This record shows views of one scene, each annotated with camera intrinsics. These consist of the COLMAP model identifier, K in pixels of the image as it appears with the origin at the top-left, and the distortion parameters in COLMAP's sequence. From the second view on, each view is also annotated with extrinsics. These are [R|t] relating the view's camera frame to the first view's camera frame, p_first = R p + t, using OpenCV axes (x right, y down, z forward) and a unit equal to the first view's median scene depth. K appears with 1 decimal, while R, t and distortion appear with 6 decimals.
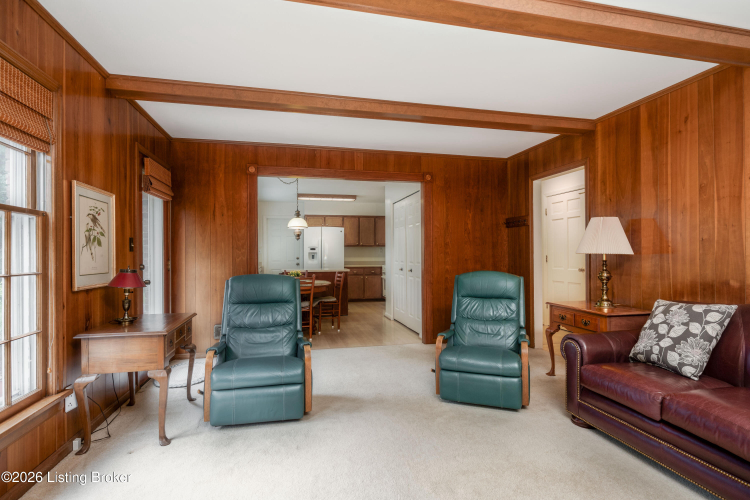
lens RADIAL K [[387.2, 0, 366.0], [0, 387.2, 250.9], [0, 0, 1]] dist [-0.015117, -0.000011]
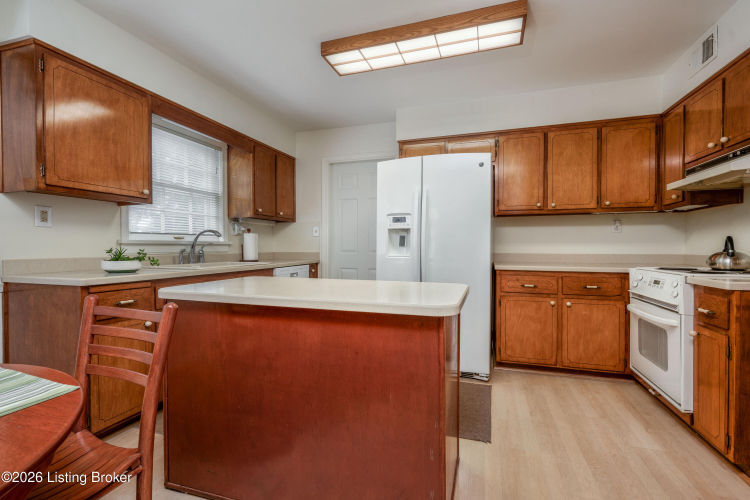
lens RADIAL K [[335.2, 0, 375.0], [0, 335.2, 250.0], [0, 0, 1]] dist [0.001984, 0.000130]
pose [[0.863201, 0.006080, -0.504824, 0.009981], [-0.000920, 0.999945, 0.010469, 0.067060], [0.504860, -0.008572, 0.863159, 2.257237]]
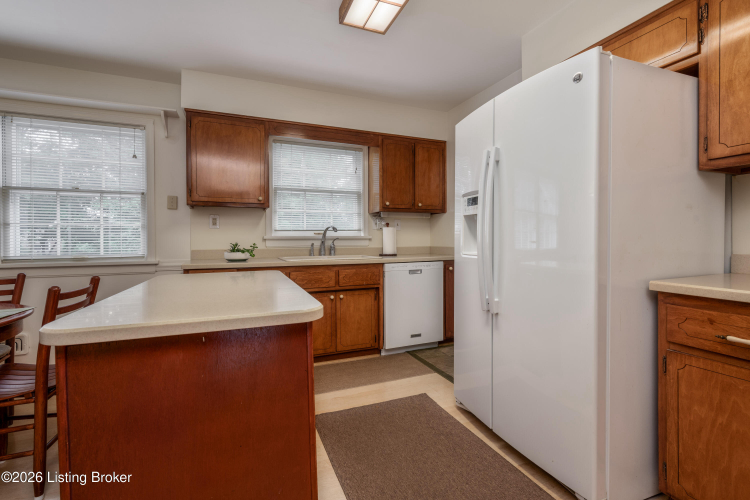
lens RADIAL K [[333.3, 0, 377.0], [0, 333.3, 242.3], [0, 0, 1]] dist [0.001929, 0.000165]
pose [[0.181750, 0.006382, -0.983324, 0.269694], [0.004916, 0.999961, 0.007399, 0.063365], [0.983332, -0.006179, 0.181712, 3.073010]]
